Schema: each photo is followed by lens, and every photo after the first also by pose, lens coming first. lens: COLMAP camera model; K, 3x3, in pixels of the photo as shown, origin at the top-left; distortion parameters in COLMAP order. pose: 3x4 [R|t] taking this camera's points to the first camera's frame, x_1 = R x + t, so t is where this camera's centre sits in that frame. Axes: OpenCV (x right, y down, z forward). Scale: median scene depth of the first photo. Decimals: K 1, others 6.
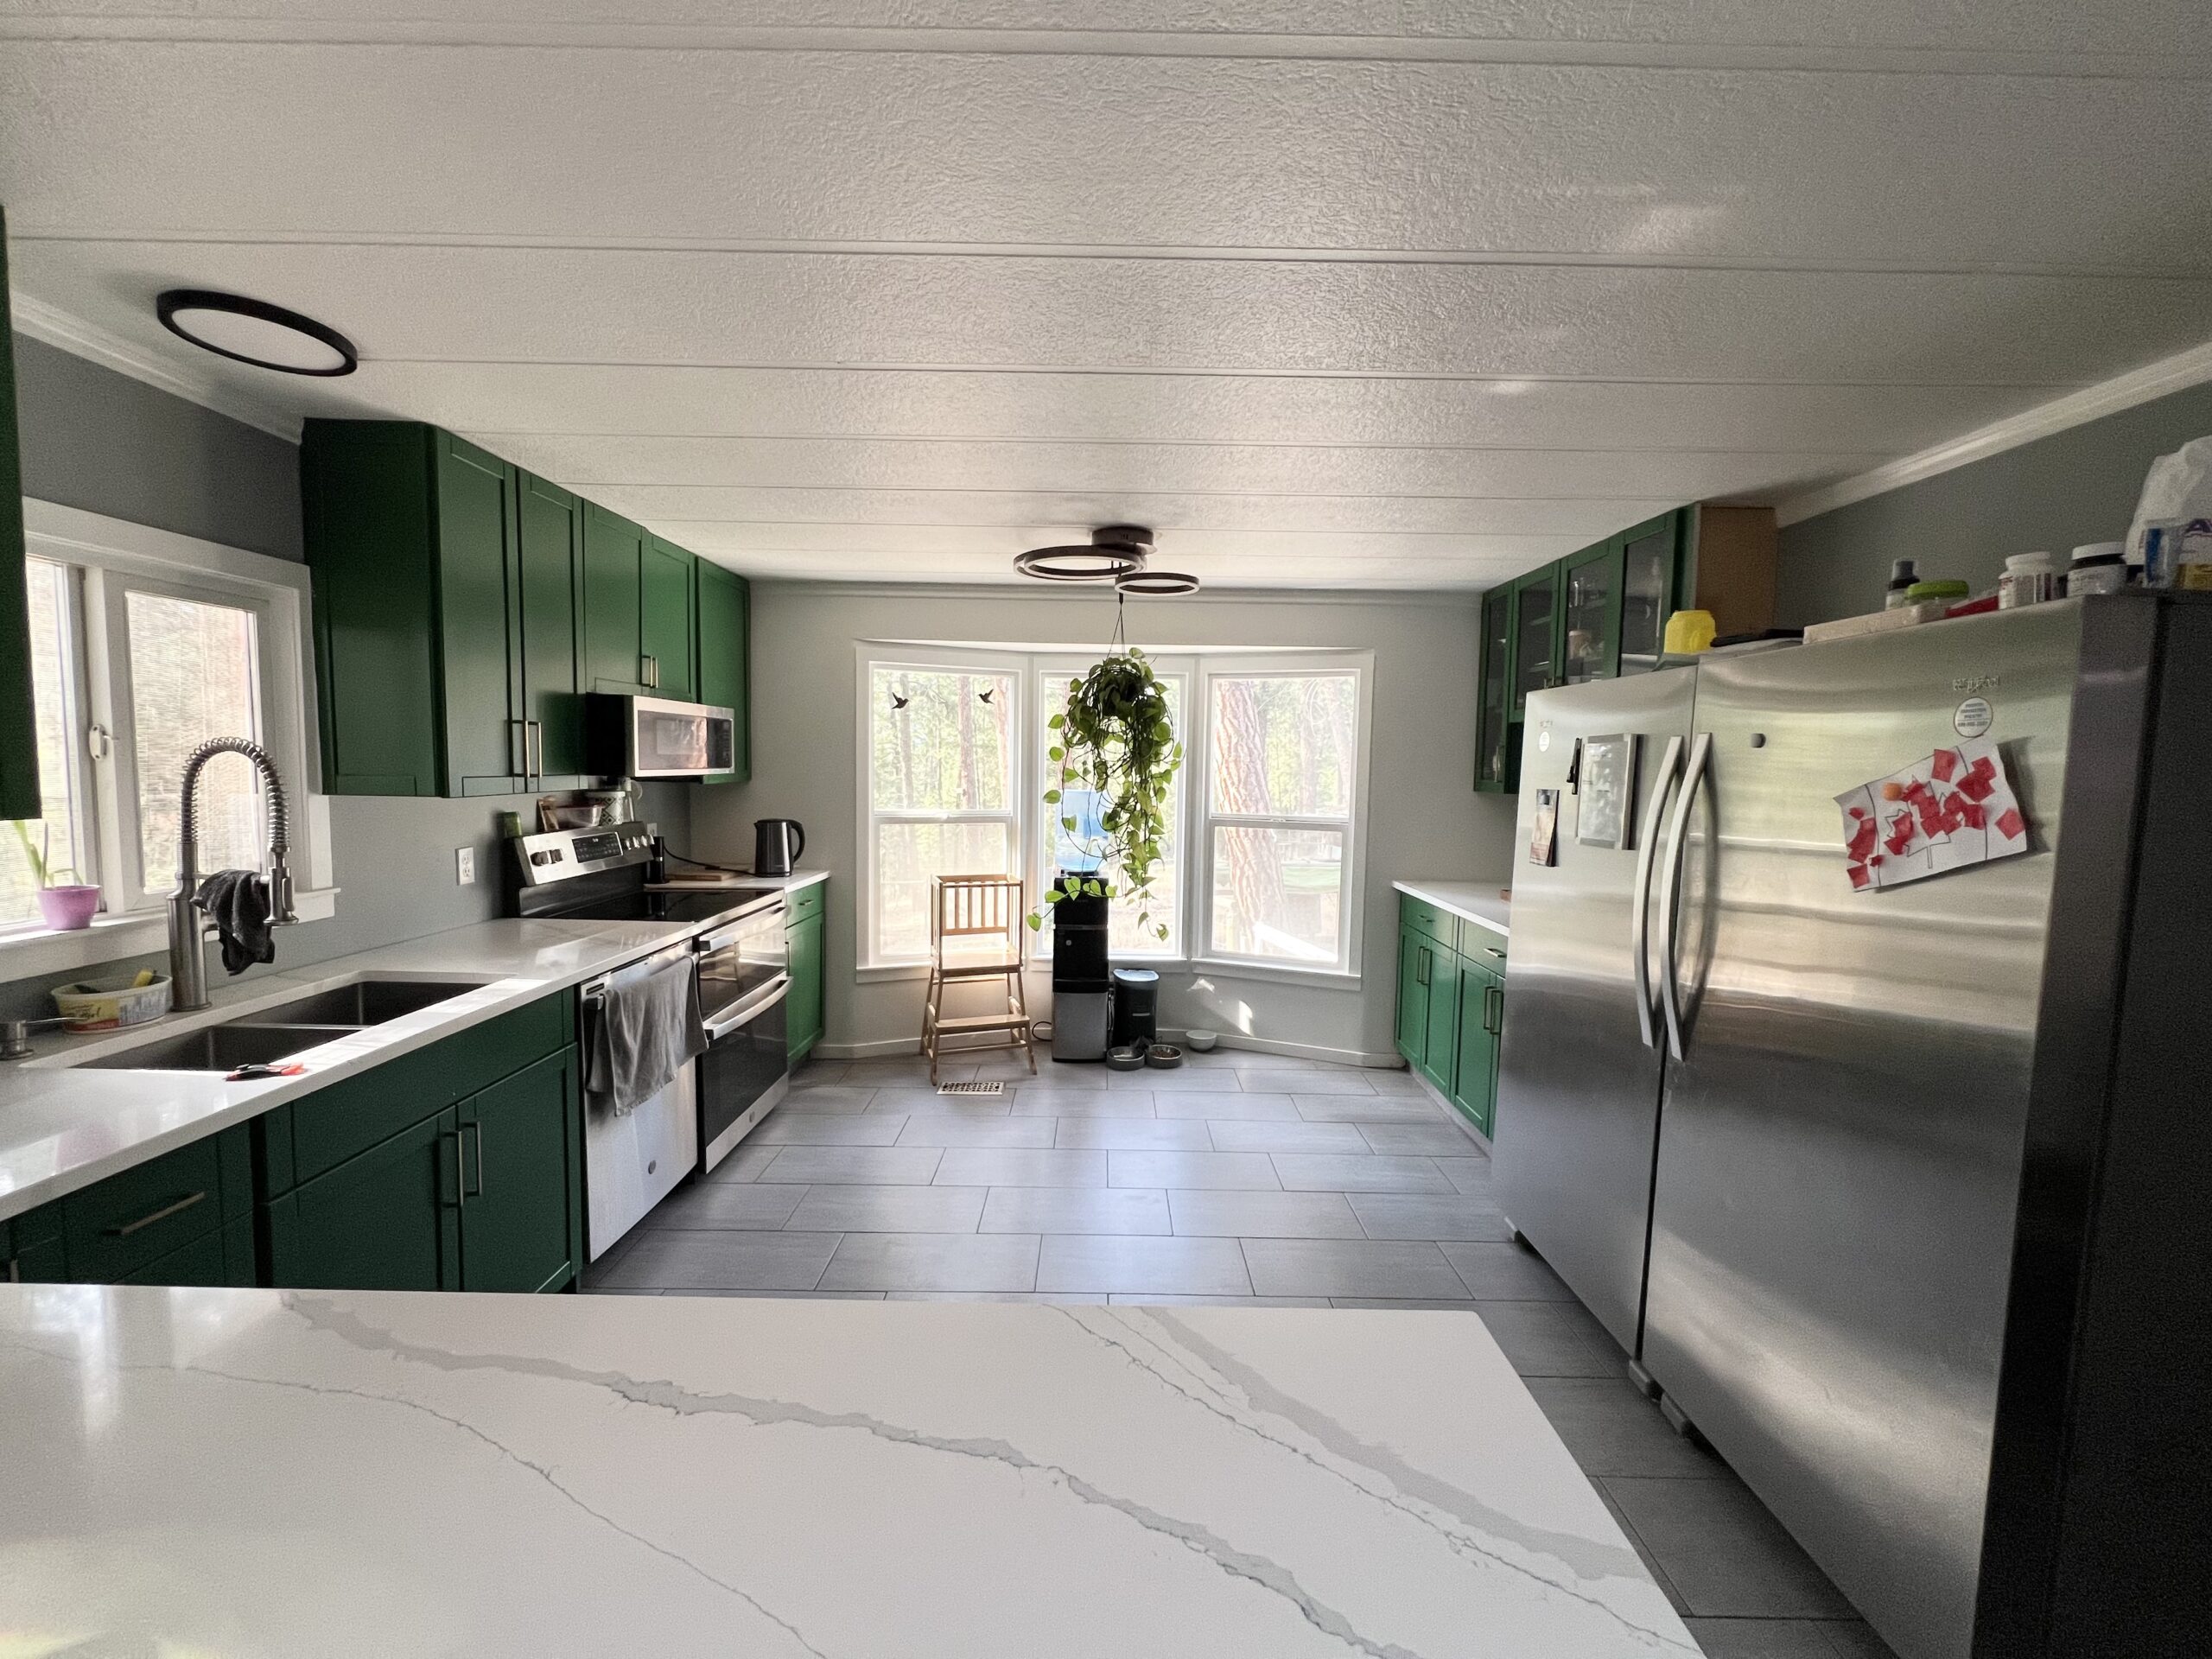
lens RADIAL K [[883.8, 0, 1103.5], [0, 883.8, 832.5], [0, 0, 1]] dist [-0.002325, 0.000105]
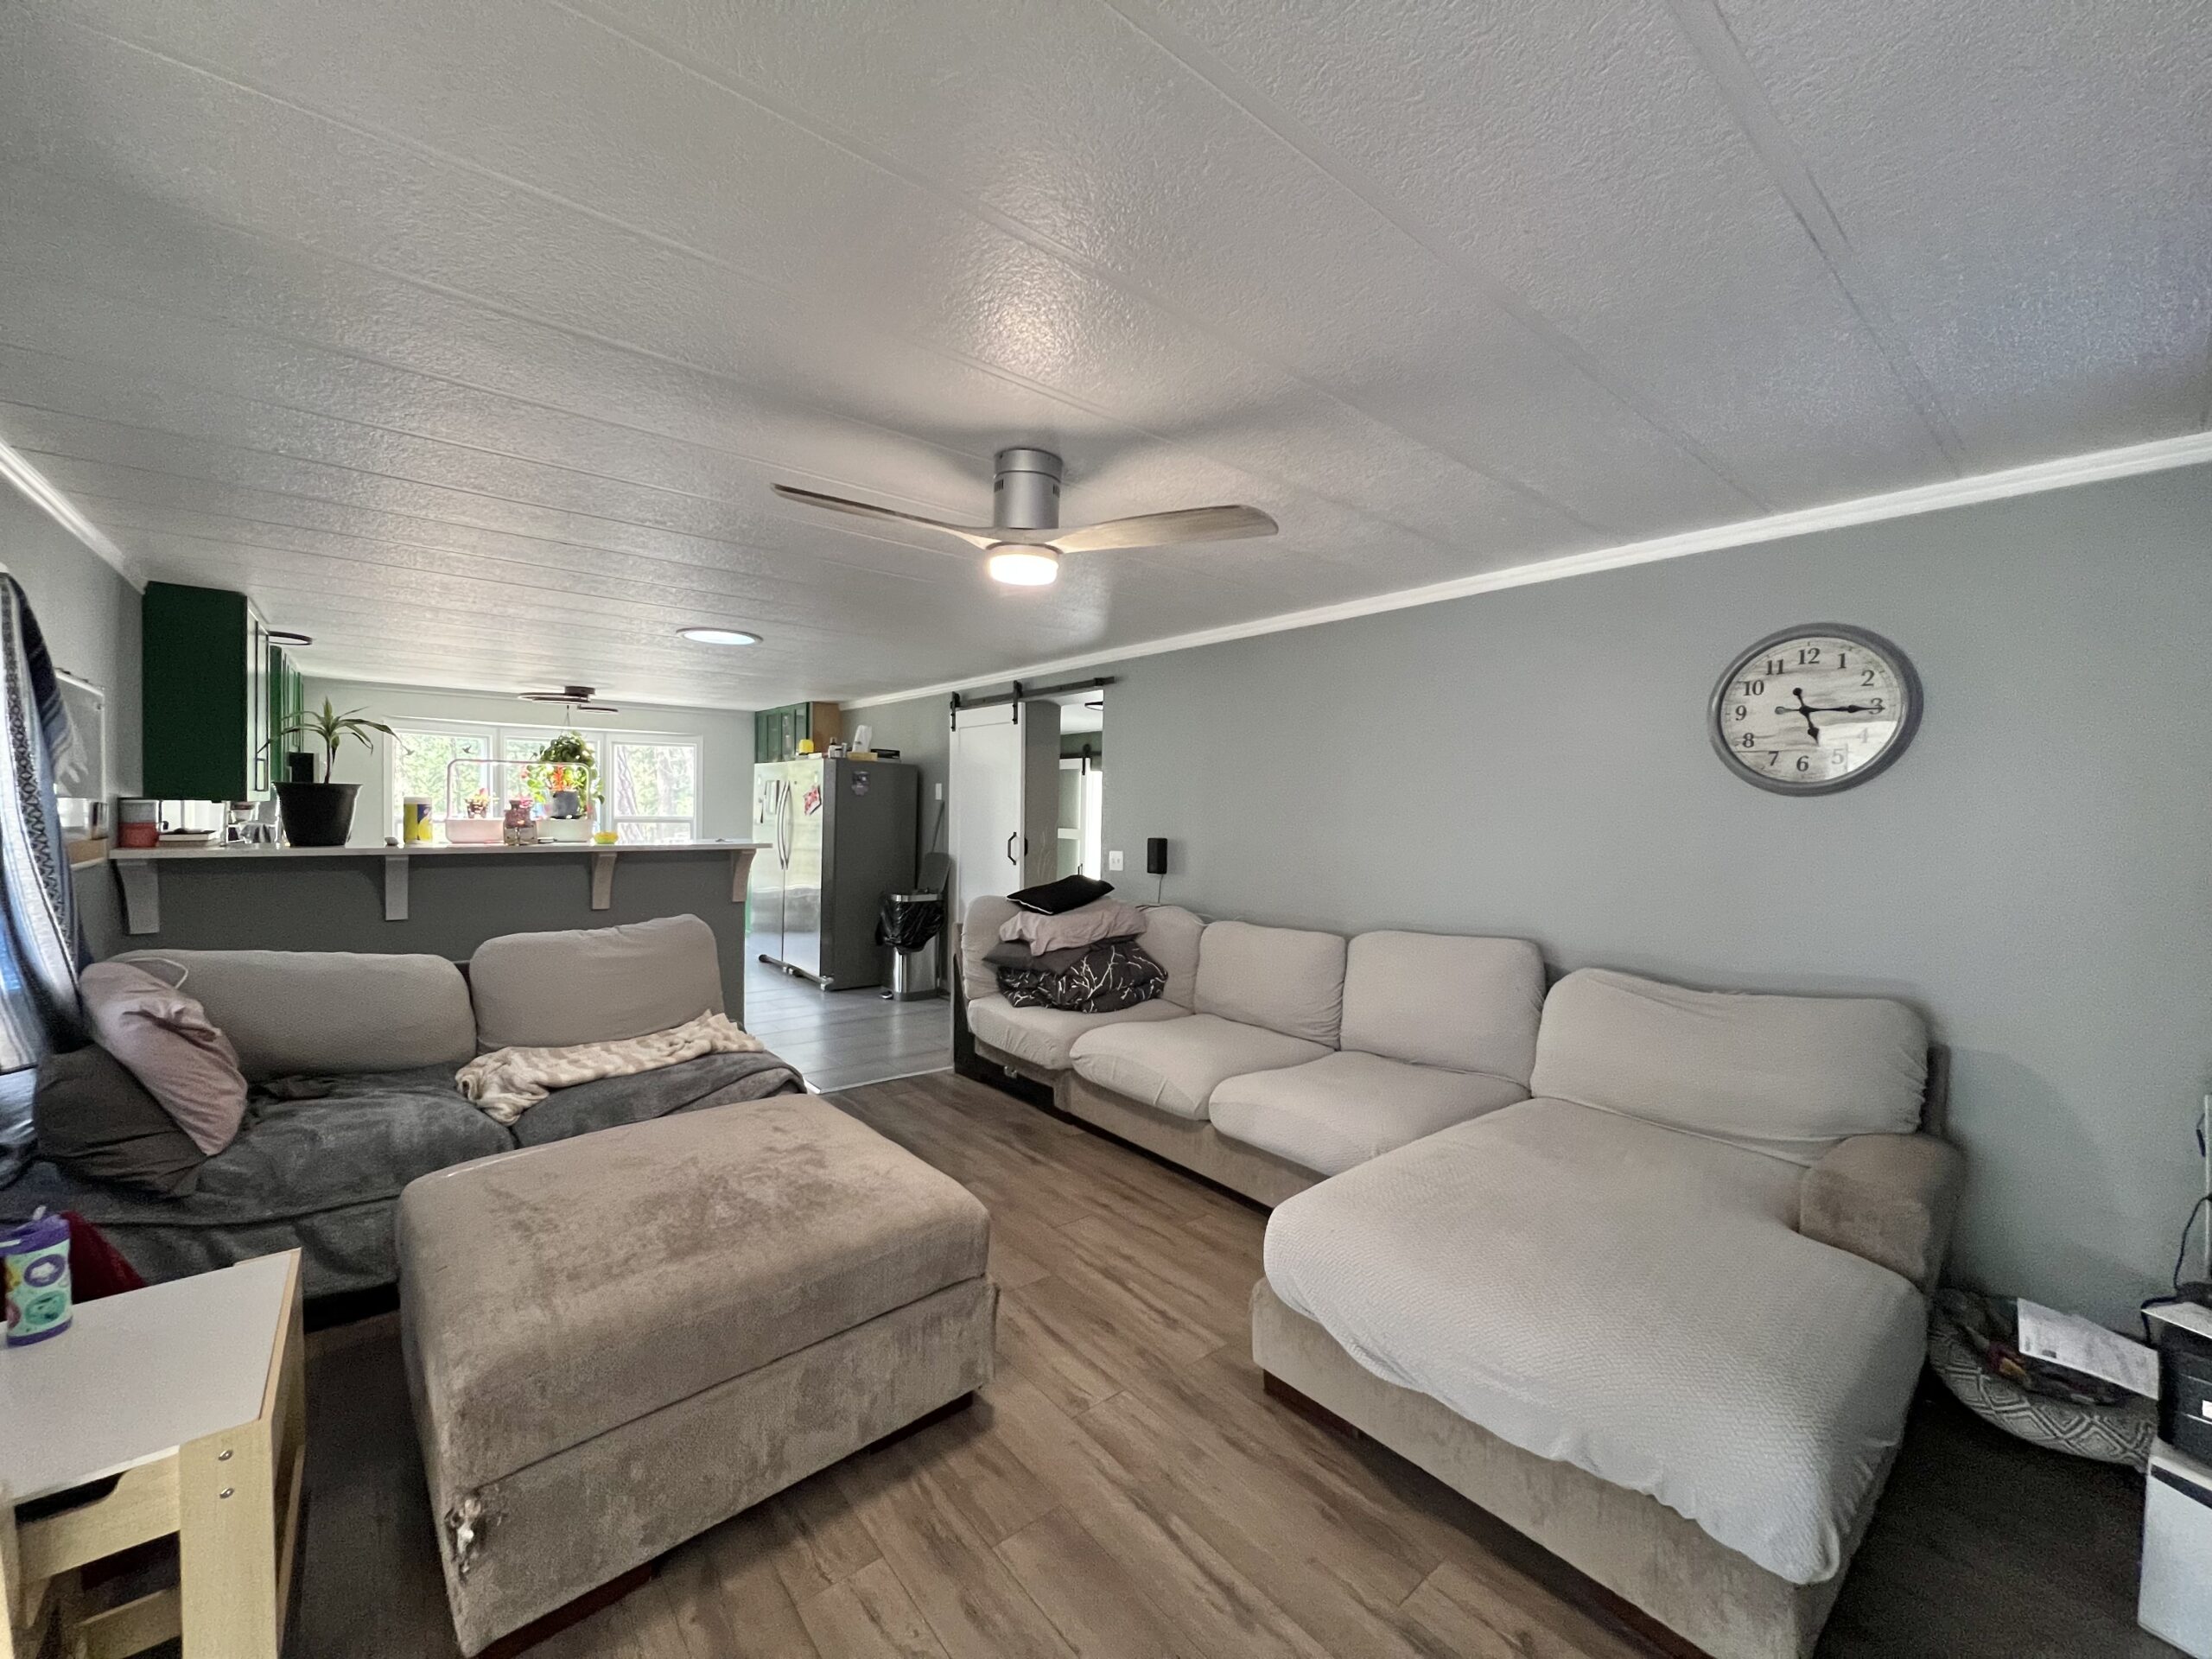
lens RADIAL K [[882.5, 0, 1109.4], [0, 882.5, 831.1], [0, 0, 1]] dist [-0.000445, -0.000010]
pose [[0.770389, -0.021828, 0.637201, -0.333965], [0.046177, 0.998699, -0.021618, 0.125443], [-0.635900, 0.046079, 0.770395, -1.409624]]
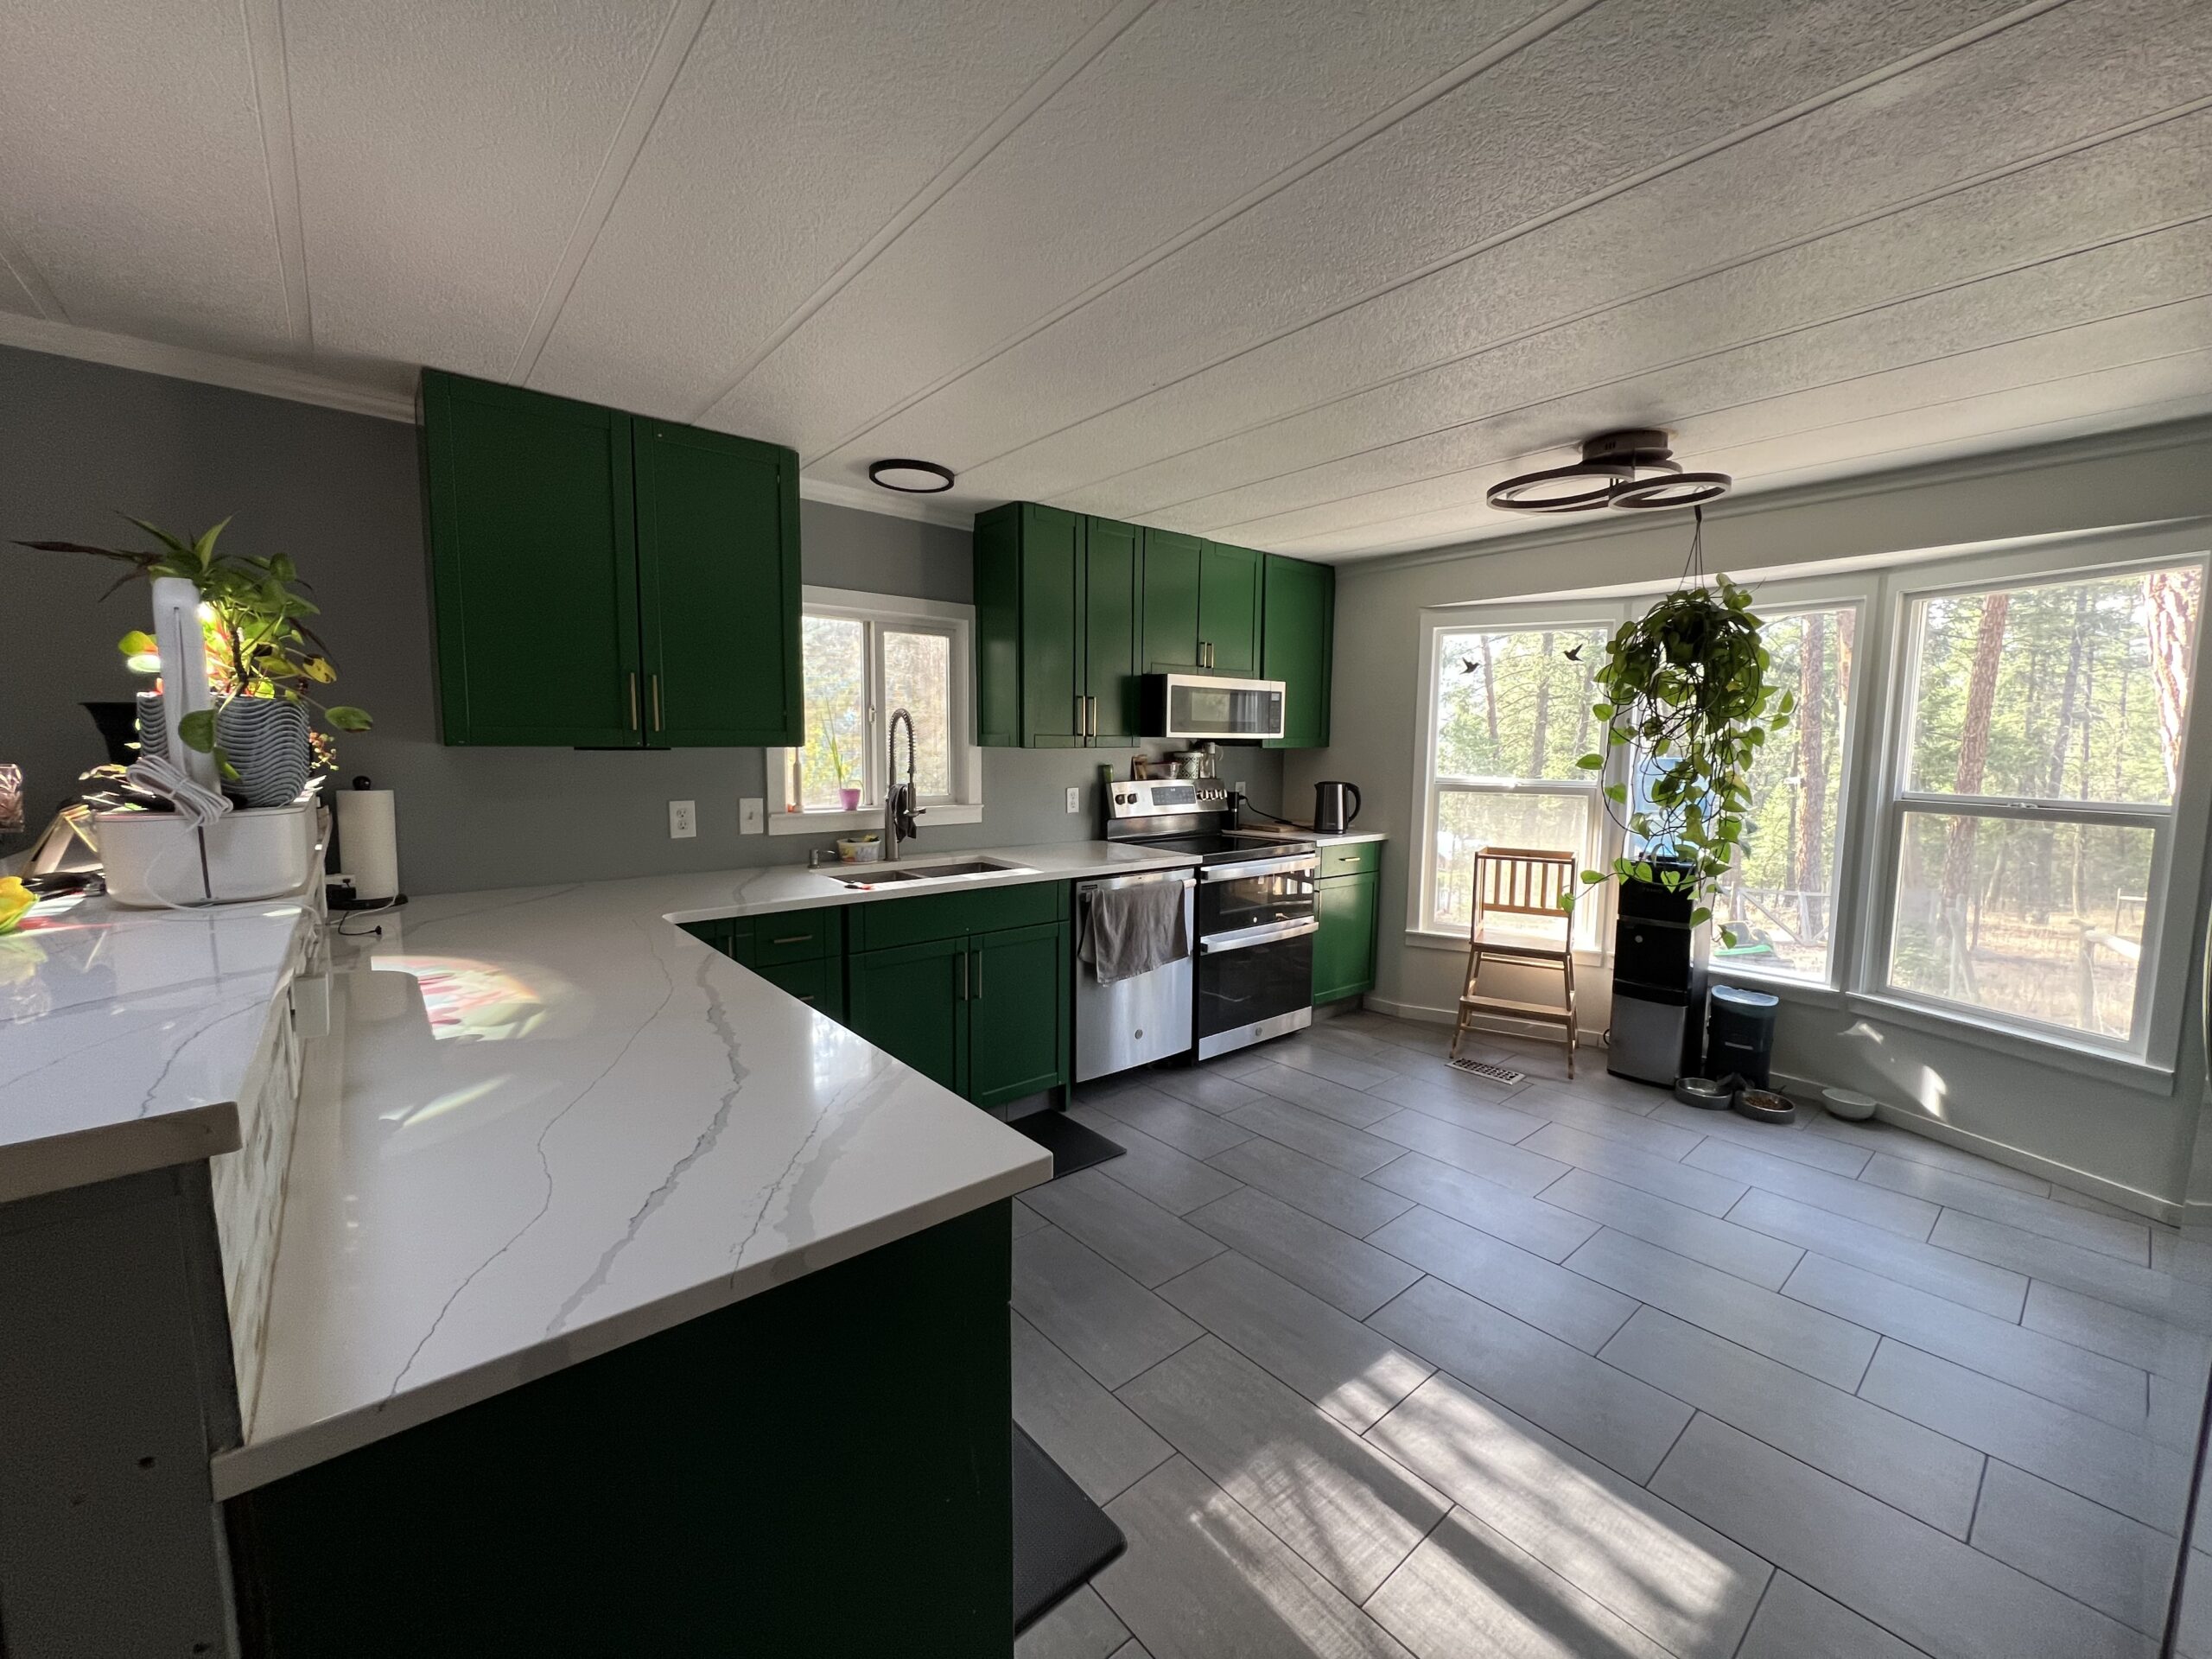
lens RADIAL K [[883.8, 0, 1107.4], [0, 883.8, 829.4], [0, 0, 1]] dist [-0.002325, 0.000105]
pose [[0.649763, 0.065074, -0.757347, 0.290058], [-0.057579, 0.997680, 0.036325, 0.021420], [0.757953, 0.020005, 0.652002, 0.072953]]
